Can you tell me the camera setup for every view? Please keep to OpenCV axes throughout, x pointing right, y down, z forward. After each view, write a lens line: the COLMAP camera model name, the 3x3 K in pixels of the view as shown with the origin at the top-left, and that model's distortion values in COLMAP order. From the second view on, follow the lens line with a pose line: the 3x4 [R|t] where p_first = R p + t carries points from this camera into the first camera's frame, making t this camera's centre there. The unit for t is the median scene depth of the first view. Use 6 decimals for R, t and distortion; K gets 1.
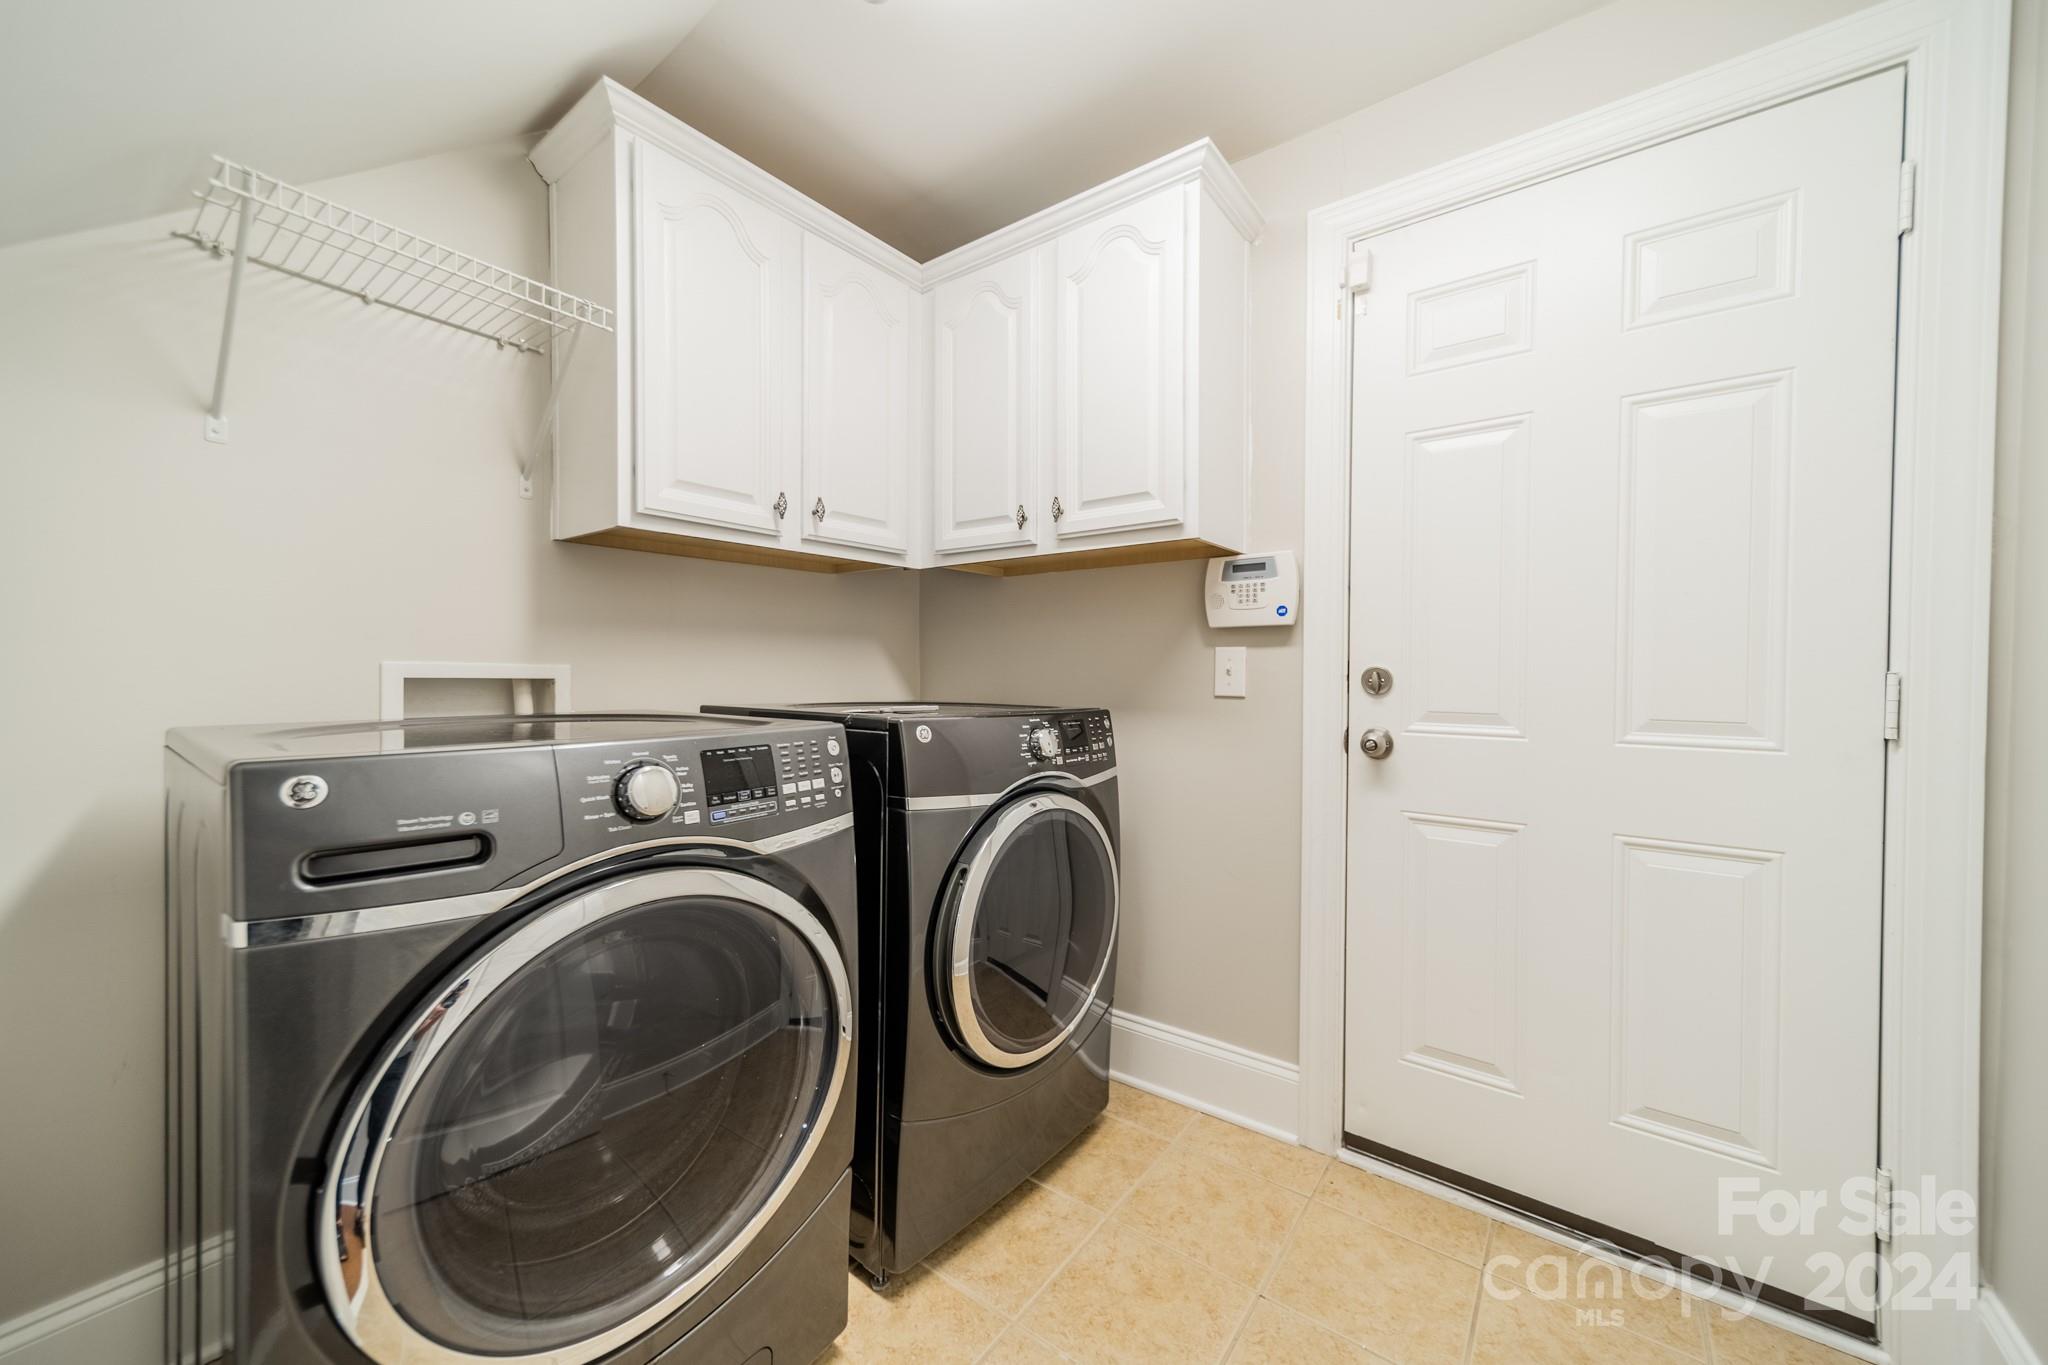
lens RADIAL K [[730.5, 0, 1023.2], [0, 730.5, 674.9], [0, 0, 1]] dist [0.000598, 0.000199]
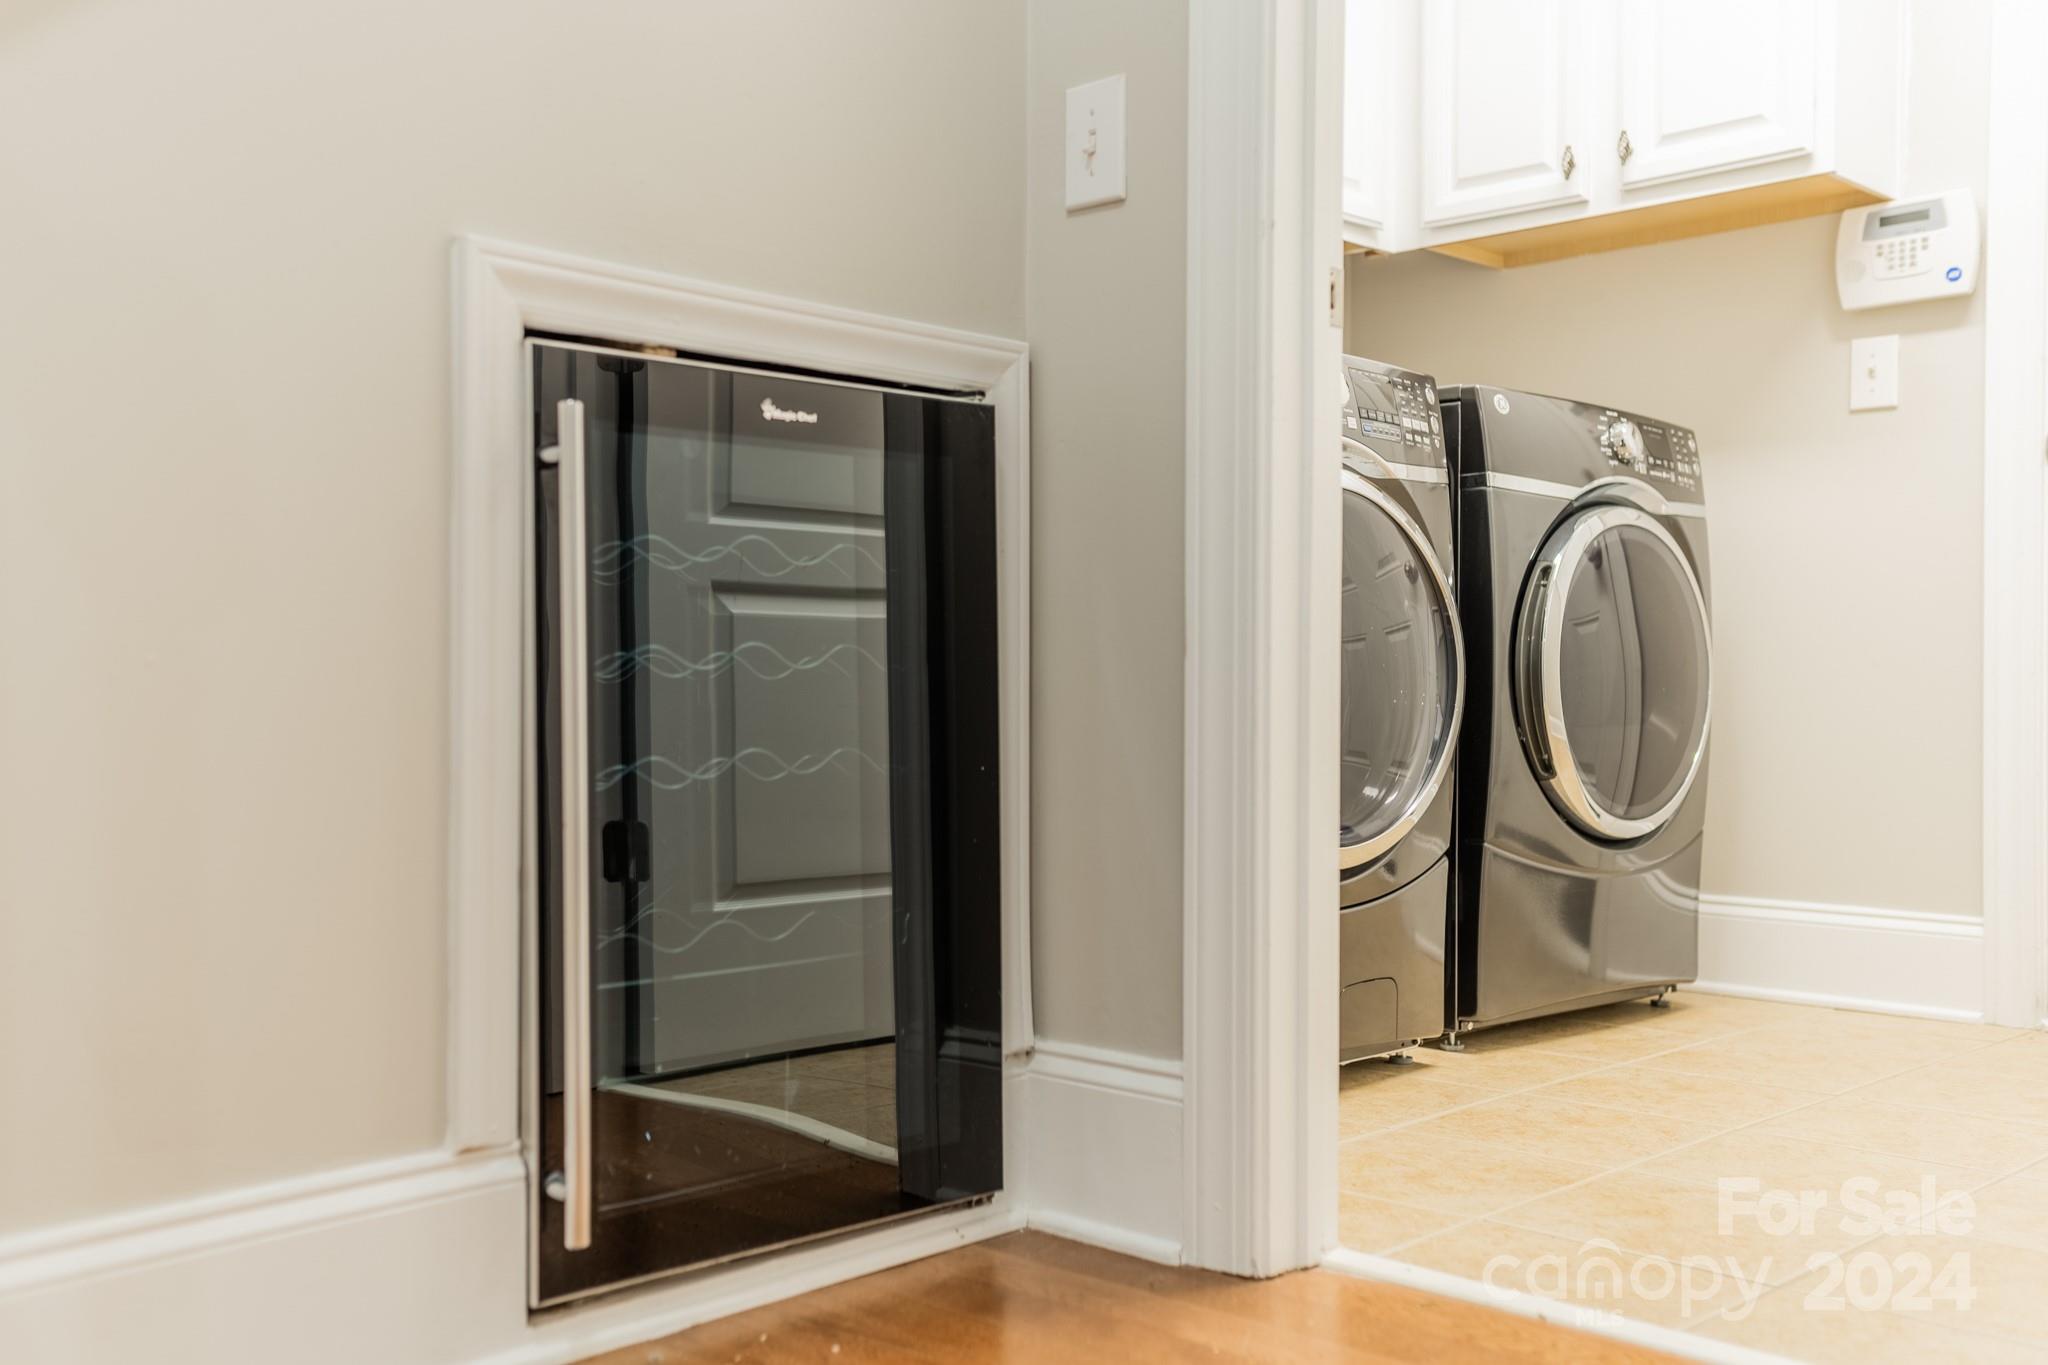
lens RADIAL K [[1977.7, 0, 1024.0], [0, 1977.7, 682.5], [0, 0, 1]] dist [0.041140, 0.100764]
pose [[0.994115, -0.003898, -0.108257, -0.341275], [0.002601, 0.999923, -0.012121, 0.335267], [0.108296, 0.011768, 0.994049, -1.058443]]
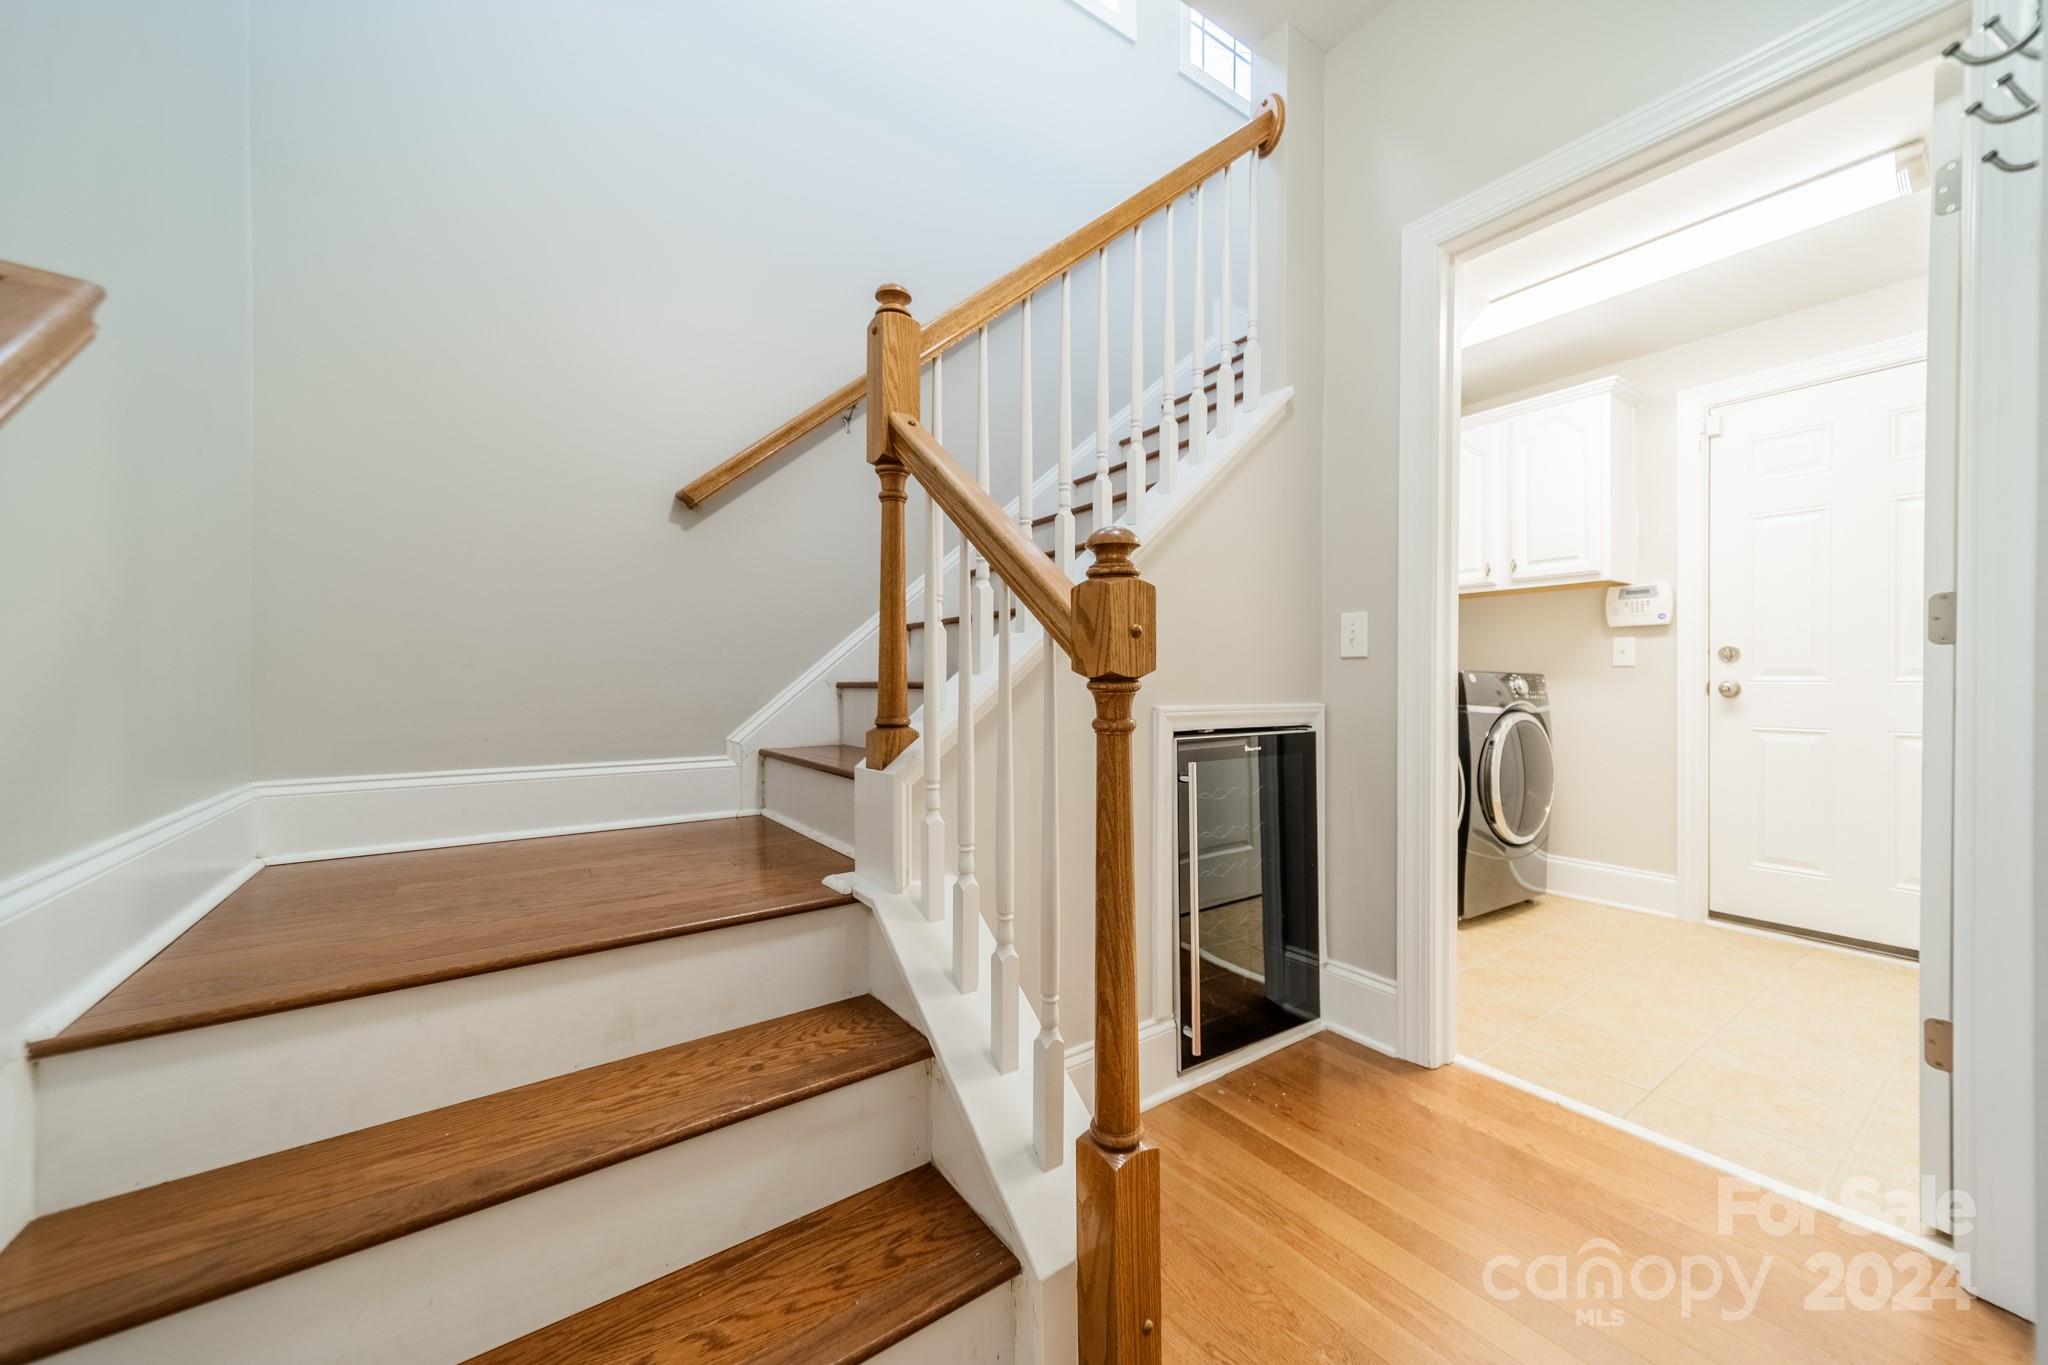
lens RADIAL K [[745.6, 0, 1027.6], [0, 745.6, 674.4], [0, 0, 1]] dist [0.006822, -0.000051]
pose [[0.953892, -0.005899, -0.300092, -0.571350], [0.002097, 0.999913, -0.012991, 0.074368], [0.300143, 0.011762, 0.953822, -1.199741]]
